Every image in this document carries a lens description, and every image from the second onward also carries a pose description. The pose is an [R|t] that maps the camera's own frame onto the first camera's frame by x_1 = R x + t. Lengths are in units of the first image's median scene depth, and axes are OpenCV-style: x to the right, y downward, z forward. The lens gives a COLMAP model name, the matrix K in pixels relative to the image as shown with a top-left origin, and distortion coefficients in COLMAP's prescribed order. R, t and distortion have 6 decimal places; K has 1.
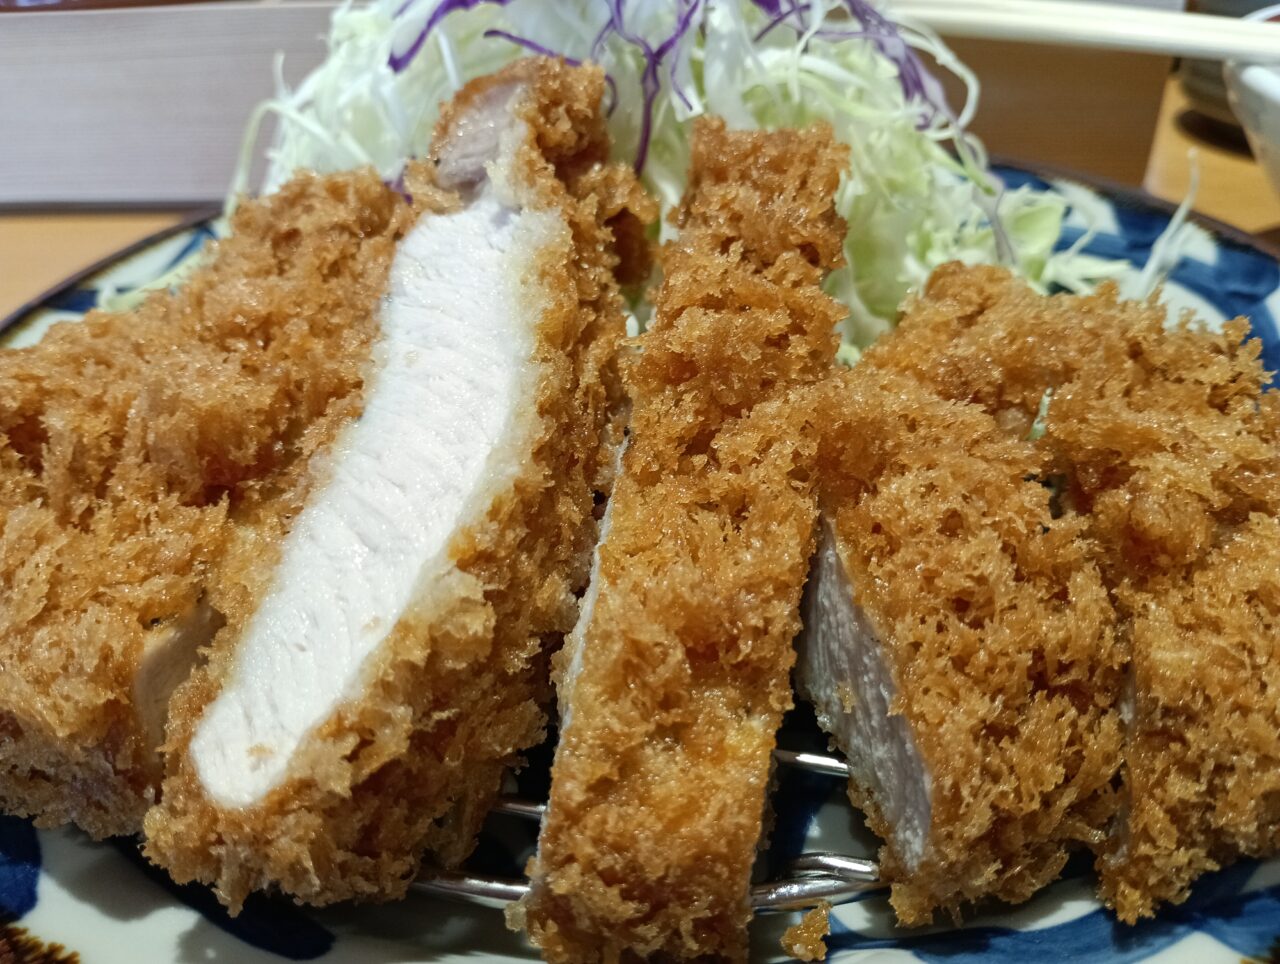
lens RADIAL K [[1131.9, 0, 648.0], [0, 1131.9, 482.2], [0, 0, 1]] dist [-0.003570, -0.027247]
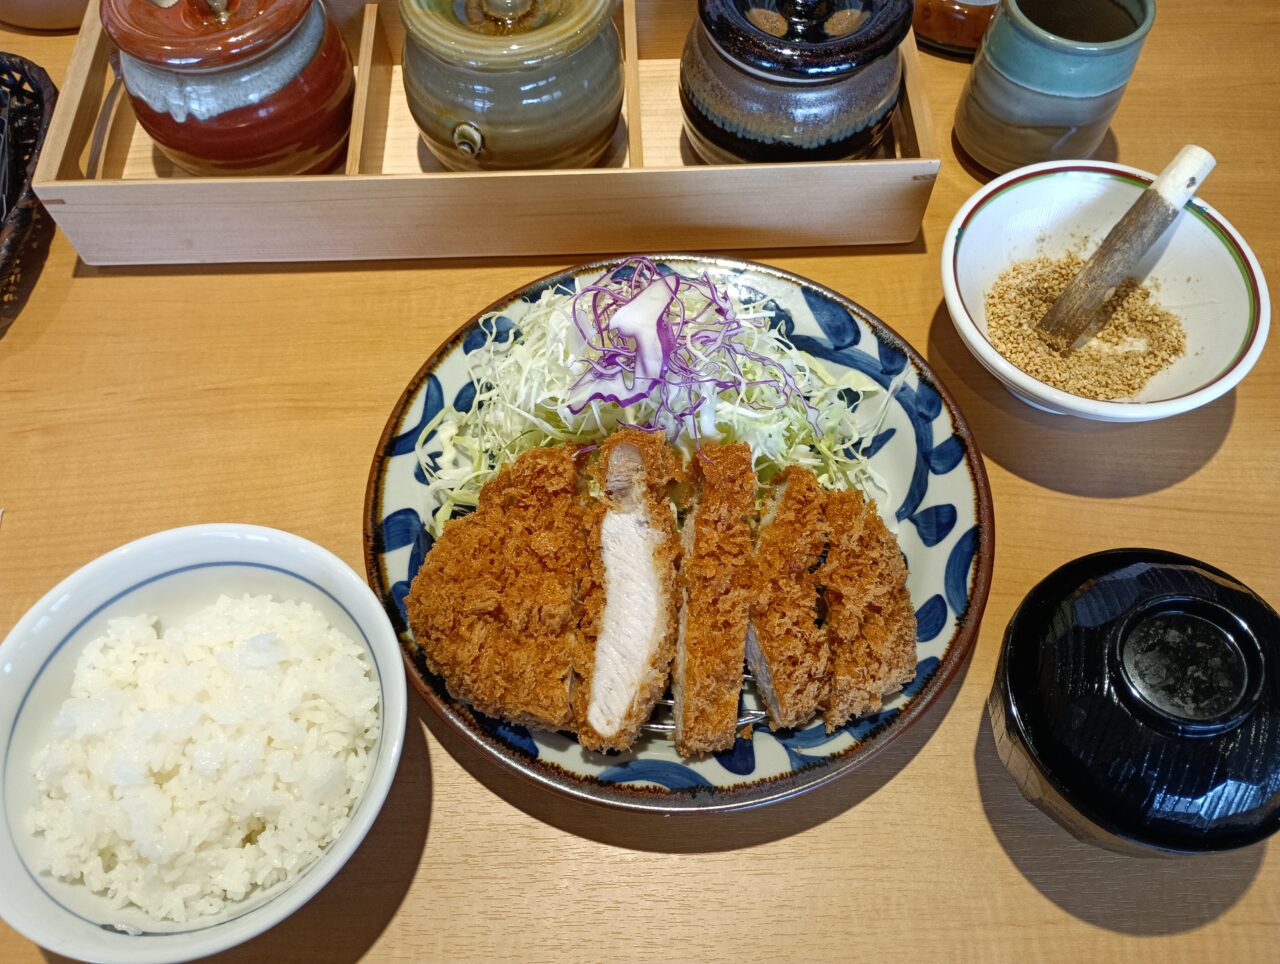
lens RADIAL K [[1131.9, 0, 636.7], [0, 1131.9, 481.4], [0, 0, 1]] dist [-0.003570, -0.027247]
pose [[0.993085, -0.082377, 0.083644, -0.465237], [0.035783, 0.890974, 0.452642, -2.055383], [-0.111812, -0.446519, 0.887761, -1.904385]]
